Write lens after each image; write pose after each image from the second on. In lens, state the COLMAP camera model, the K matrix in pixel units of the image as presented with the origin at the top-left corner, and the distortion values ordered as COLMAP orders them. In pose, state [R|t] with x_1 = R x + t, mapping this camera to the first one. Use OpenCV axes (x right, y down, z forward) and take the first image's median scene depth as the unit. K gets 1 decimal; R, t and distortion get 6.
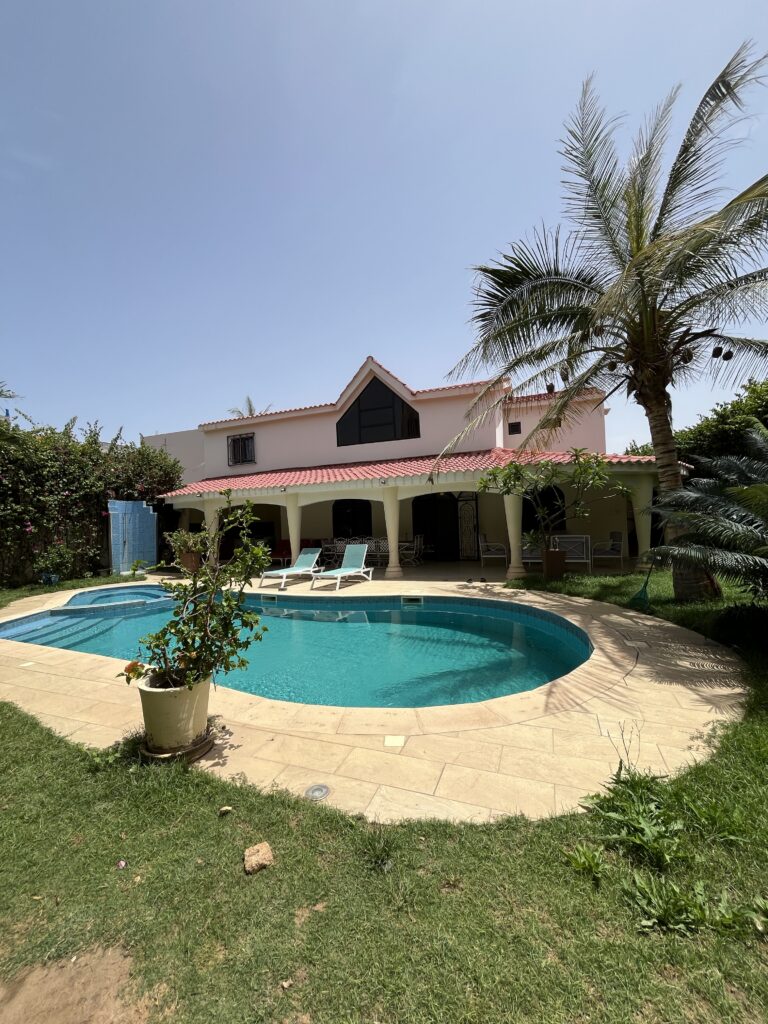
lens RADIAL K [[424.9, 0, 387.2], [0, 424.9, 512.8], [0, 0, 1]] dist [-0.000581, -0.000046]
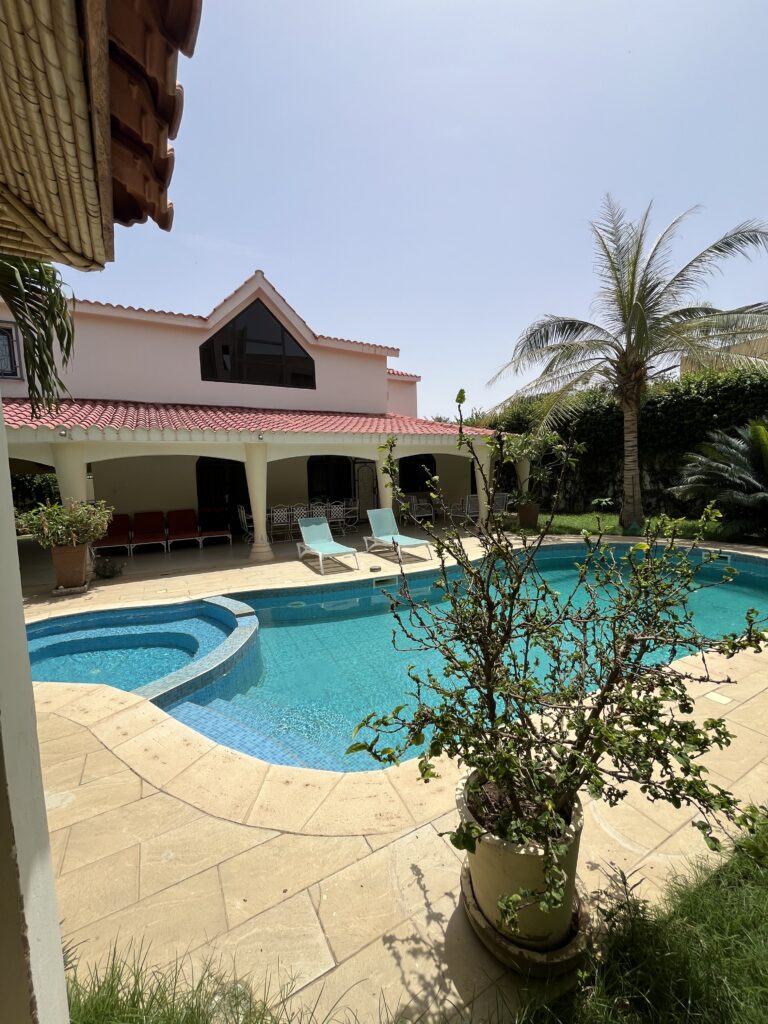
lens RADIAL K [[424.9, 0, 387.2], [0, 424.9, 512.8], [0, 0, 1]] dist [-0.000581, -0.000046]
pose [[0.608054, -0.053991, 0.792057, -0.639527], [-0.004632, 0.997427, 0.071546, 0.017795], [-0.793882, -0.047172, 0.606239, 0.390547]]
